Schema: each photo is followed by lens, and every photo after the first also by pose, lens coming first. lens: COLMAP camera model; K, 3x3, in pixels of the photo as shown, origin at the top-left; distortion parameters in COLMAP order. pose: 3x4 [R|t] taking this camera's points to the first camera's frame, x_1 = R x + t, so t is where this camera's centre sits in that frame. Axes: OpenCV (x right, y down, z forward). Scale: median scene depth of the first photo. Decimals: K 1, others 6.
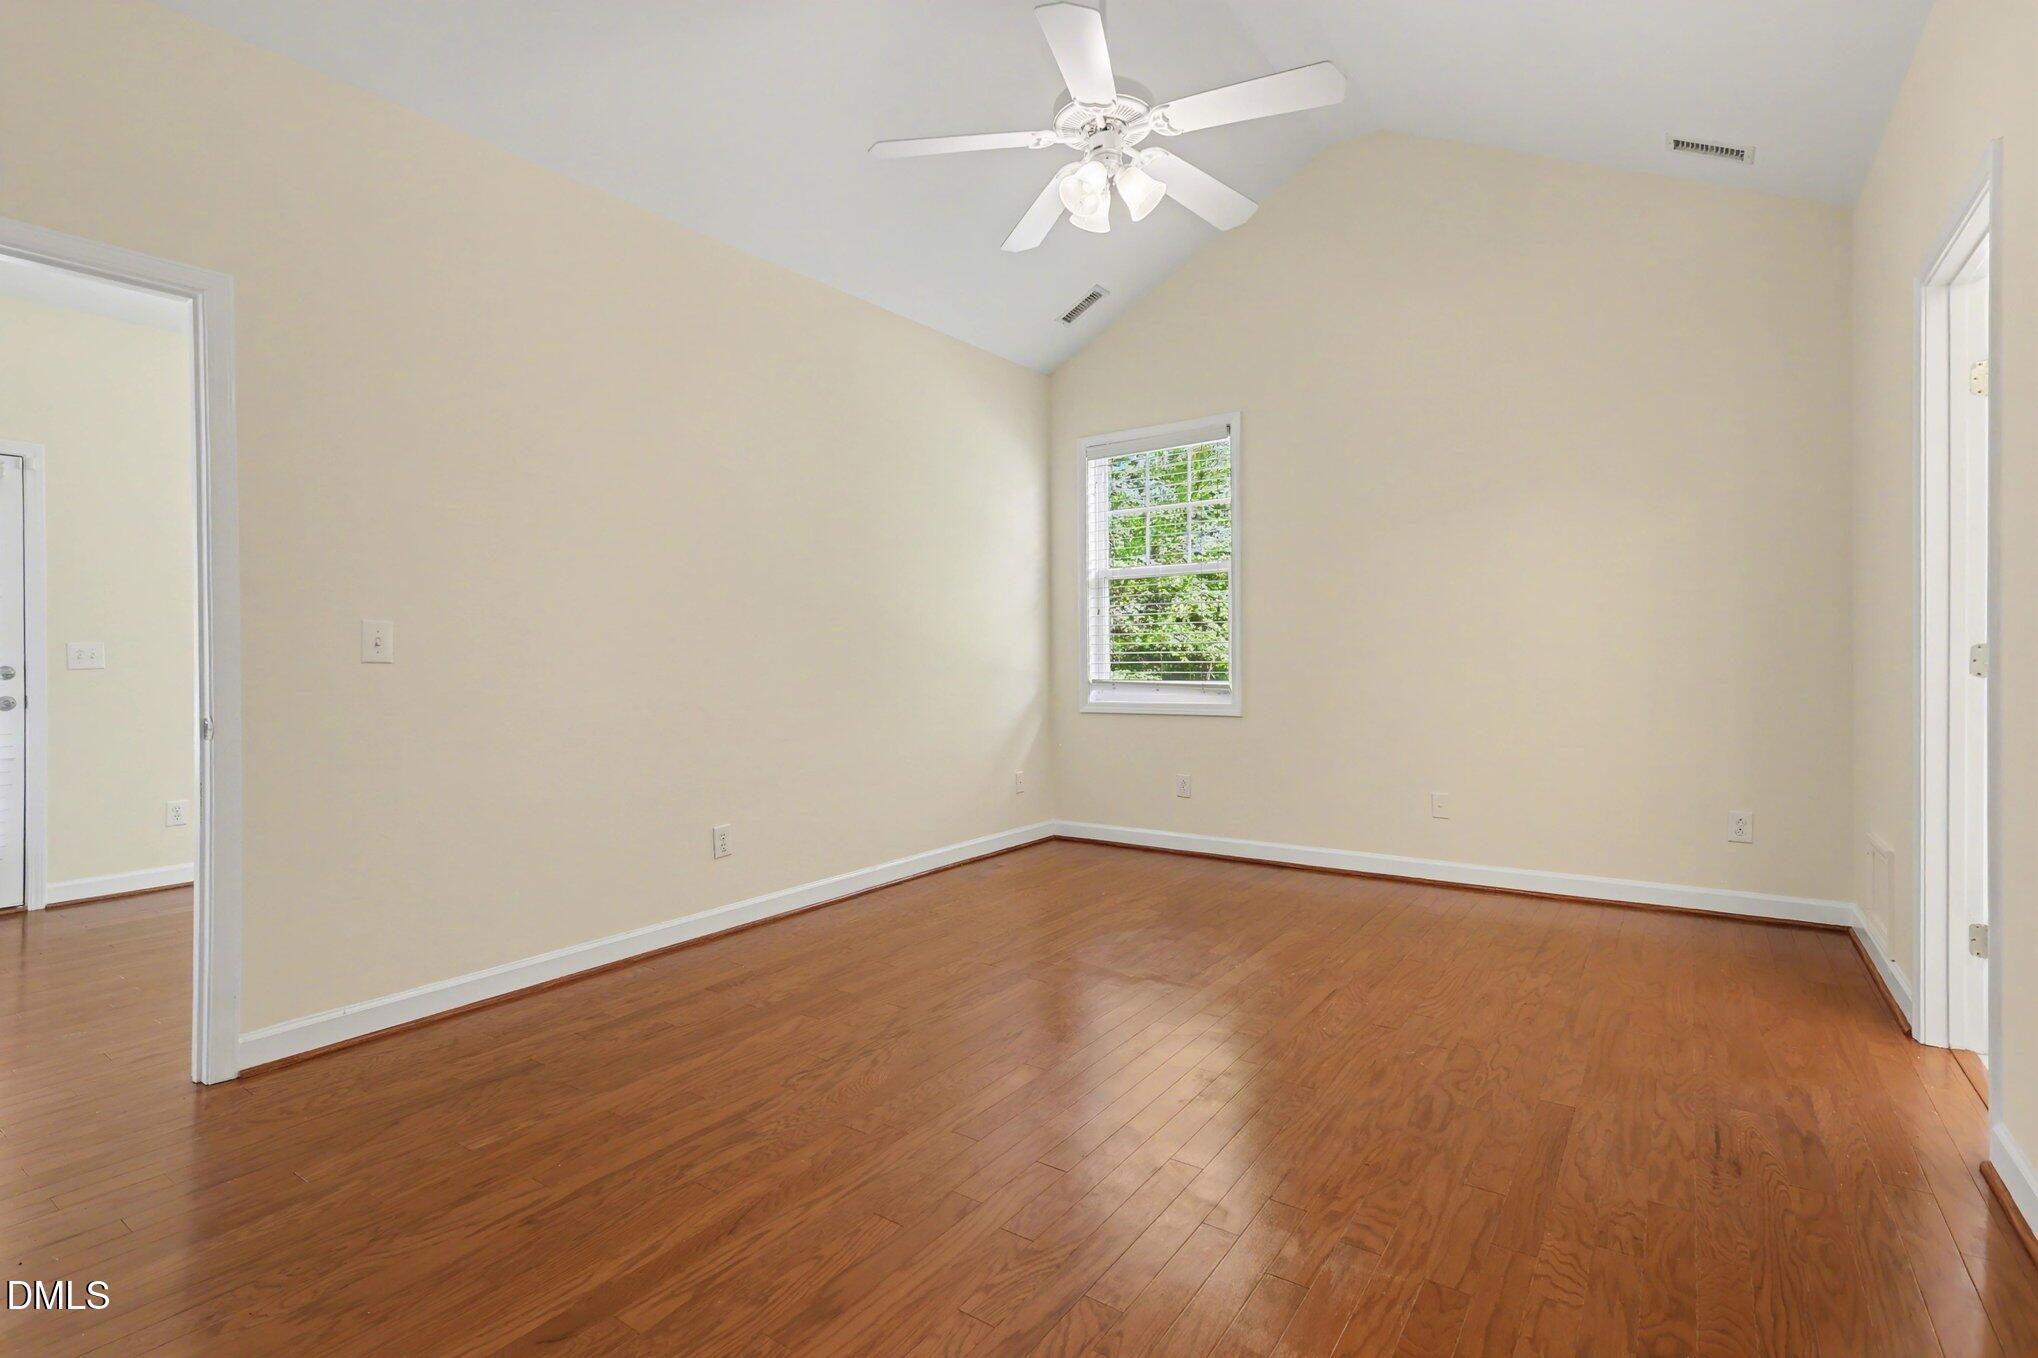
lens RADIAL K [[959.5, 0, 1024.2], [0, 959.5, 665.1], [0, 0, 1]] dist [-0.001745, 0.001234]
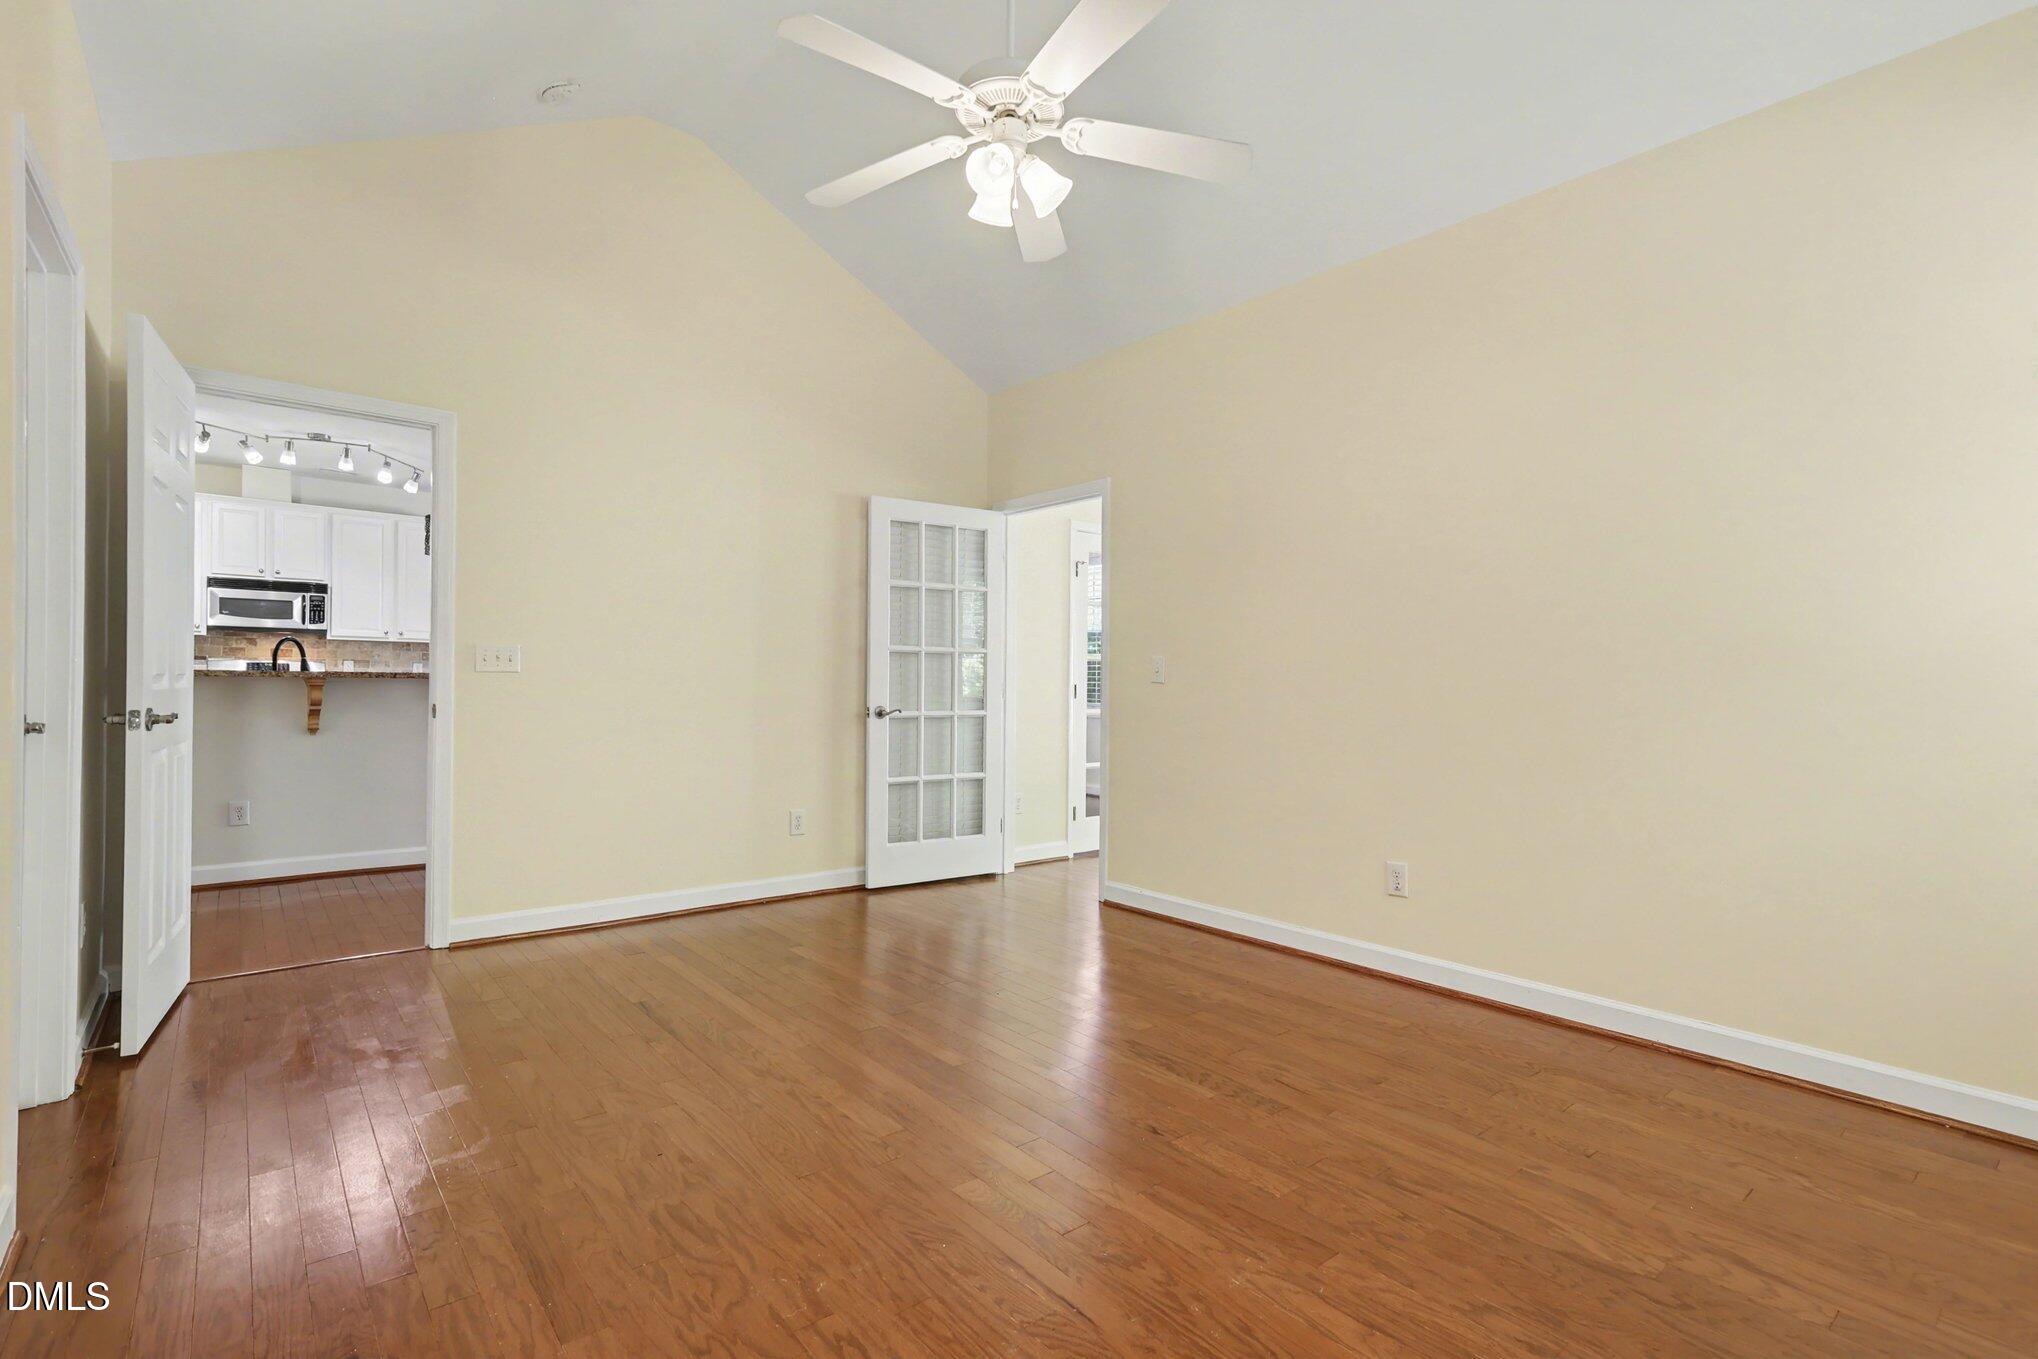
lens RADIAL K [[959.5, 0, 997.7], [0, 959.5, 675.7], [0, 0, 1]] dist [-0.001745, 0.001234]
pose [[-0.265764, 0.014469, -0.963929, 1.011299], [-0.002087, 0.999876, 0.015584, -0.035225], [0.964036, 0.006153, -0.265701, 1.298052]]
